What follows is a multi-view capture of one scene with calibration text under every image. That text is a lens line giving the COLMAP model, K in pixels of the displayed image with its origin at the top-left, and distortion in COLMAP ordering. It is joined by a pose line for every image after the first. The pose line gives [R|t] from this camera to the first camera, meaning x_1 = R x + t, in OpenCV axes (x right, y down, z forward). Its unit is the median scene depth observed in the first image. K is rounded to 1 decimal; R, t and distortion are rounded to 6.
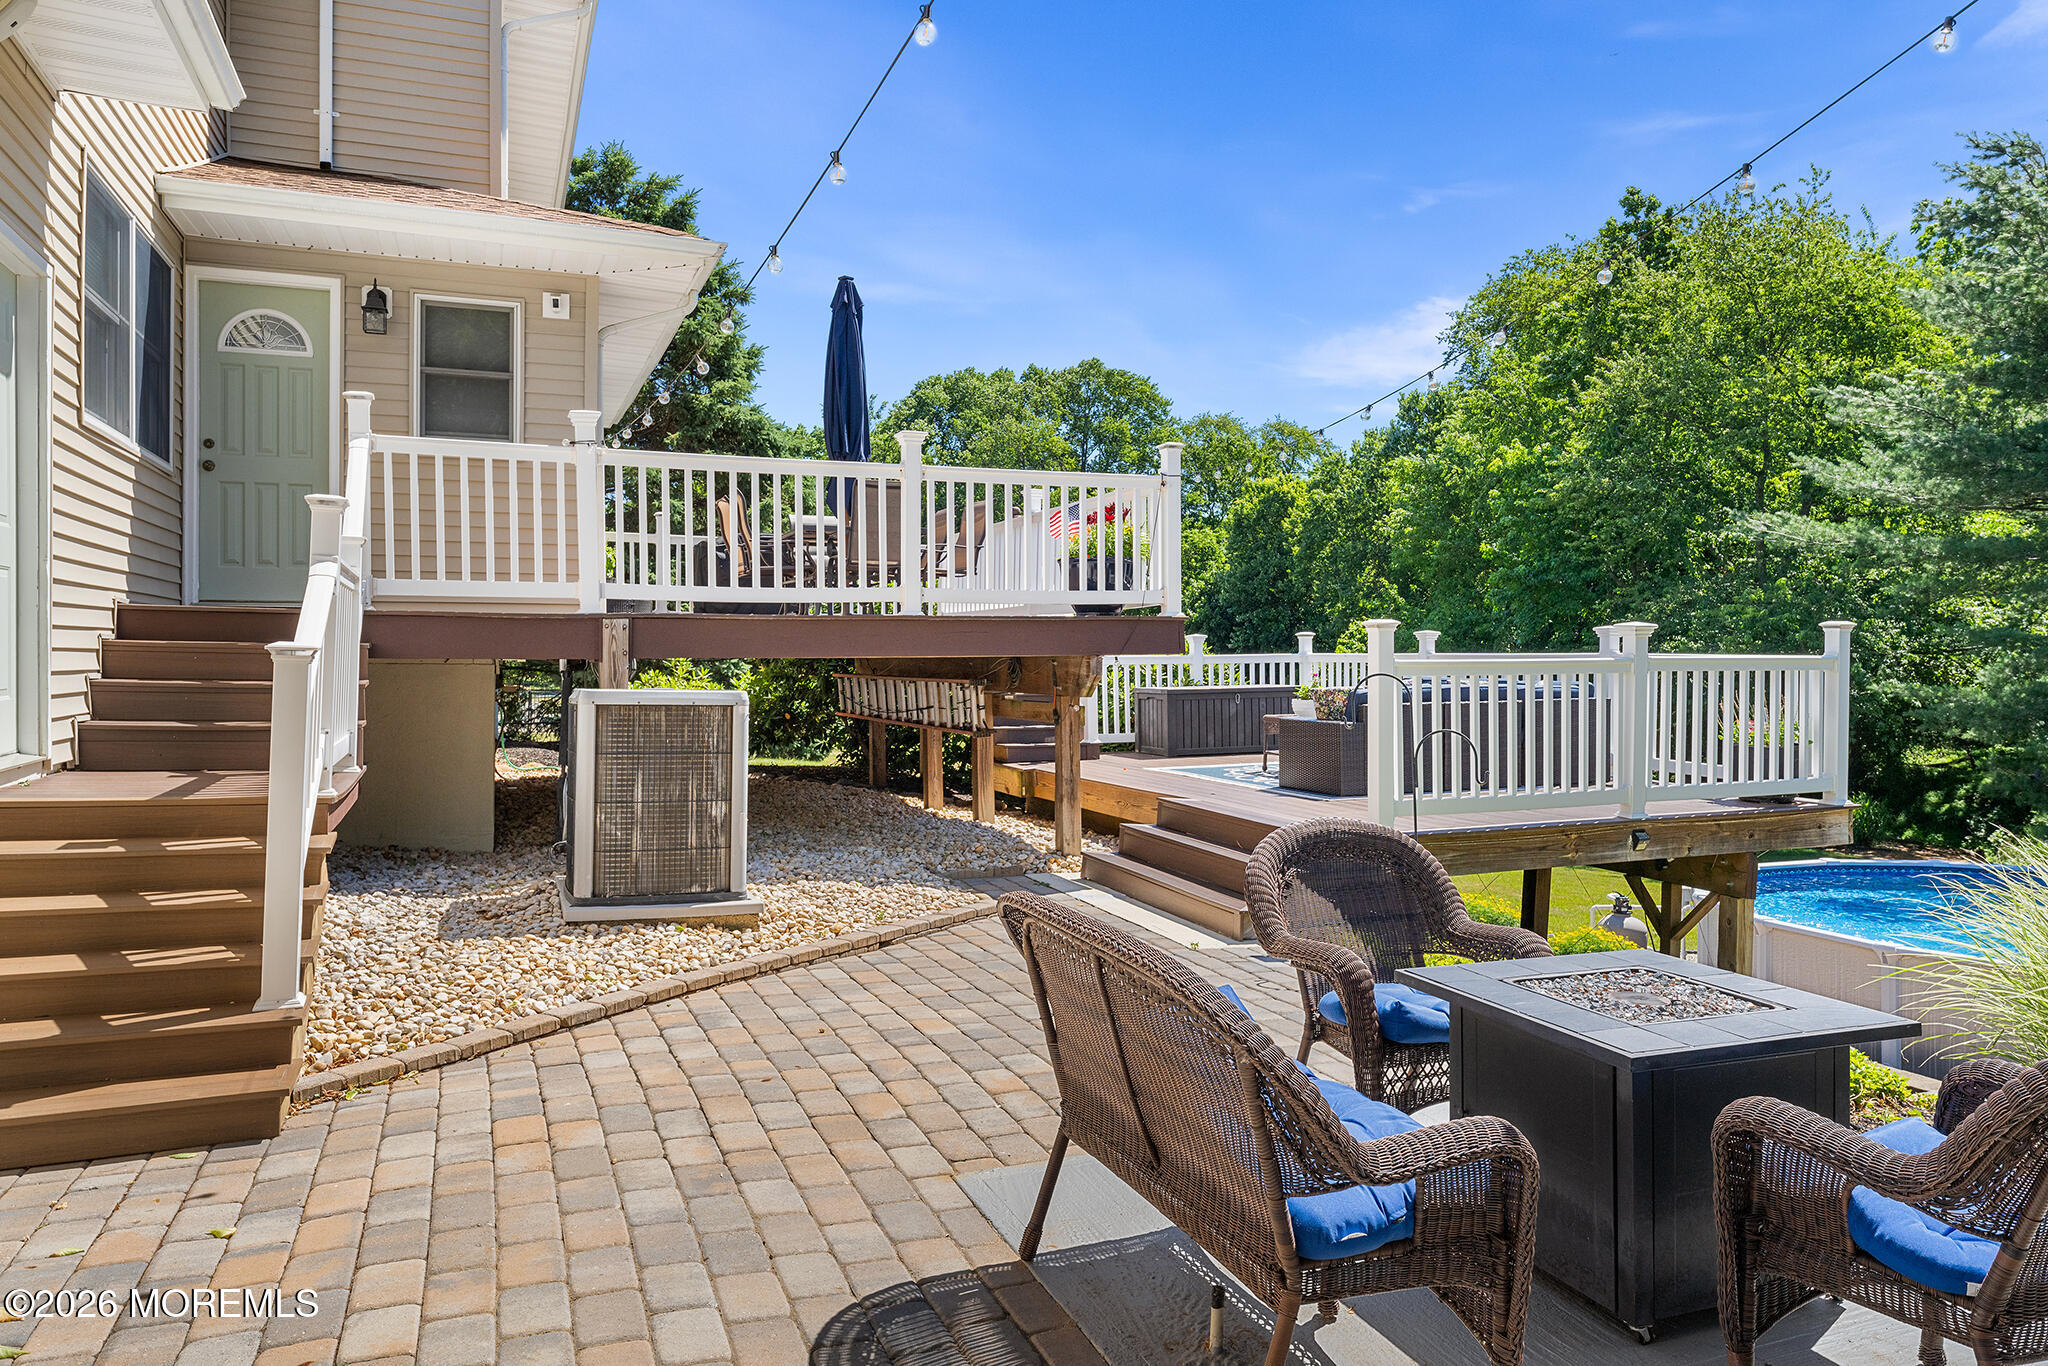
lens RADIAL K [[1369.0, 0, 1009.1], [0, 1369.0, 680.0], [0, 0, 1]] dist [0.009560, -0.000017]
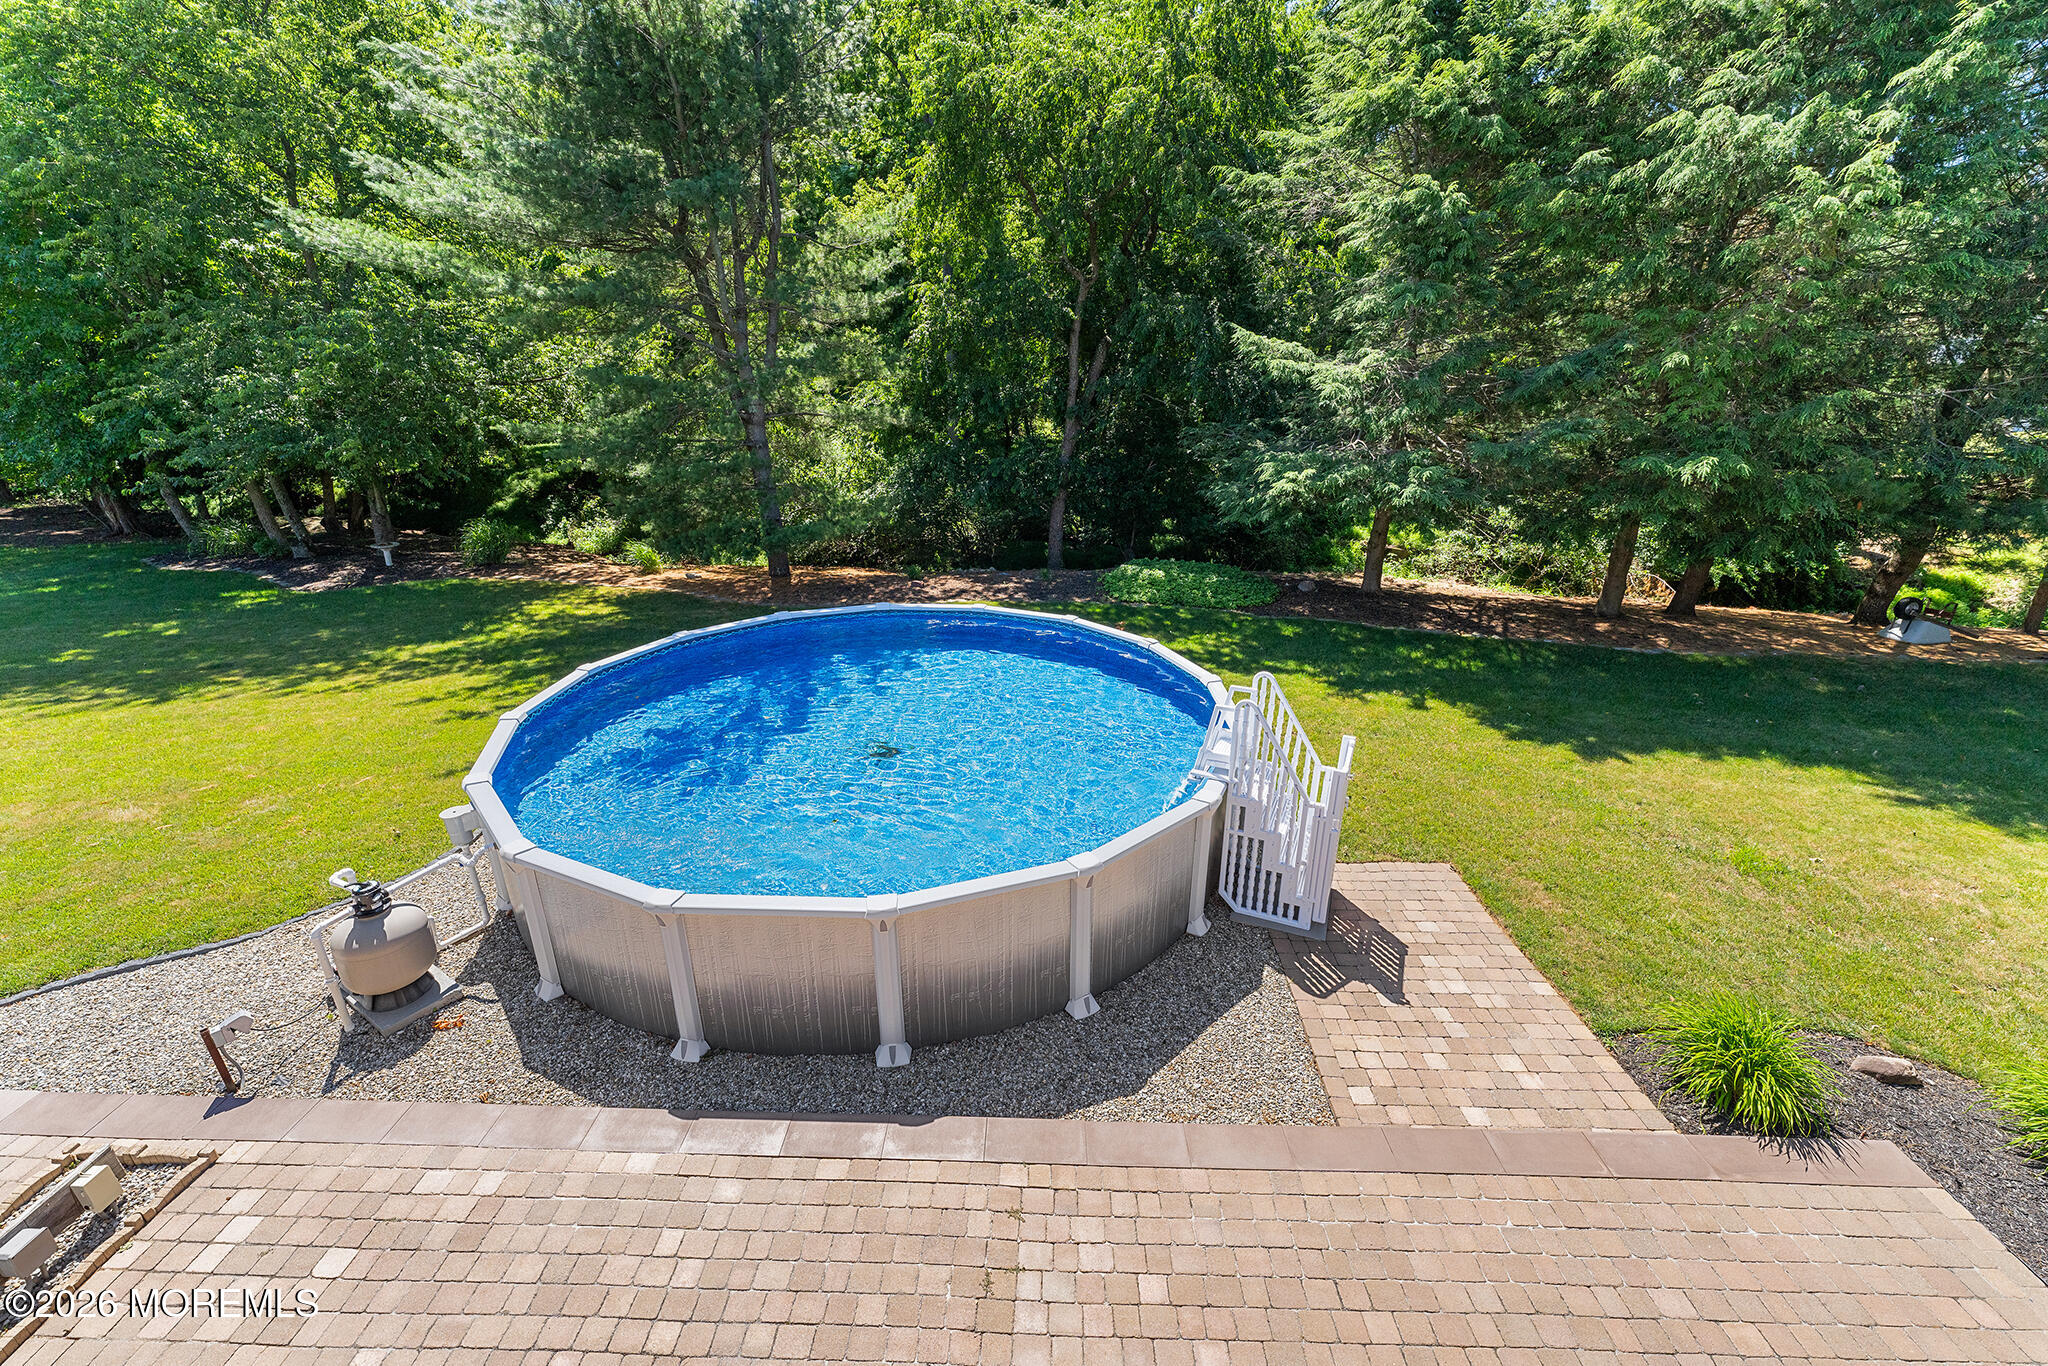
lens RADIAL K [[820.3, 0, 1023.2], [0, 820.3, 696.6], [0, 0, 1]] dist [-0.000524, -0.000210]
pose [[0.362773, -0.341379, 0.867096, 0.144140], [0.010765, 0.931956, 0.362411, -0.019639], [-0.931815, -0.122138, 0.341763, 0.331871]]
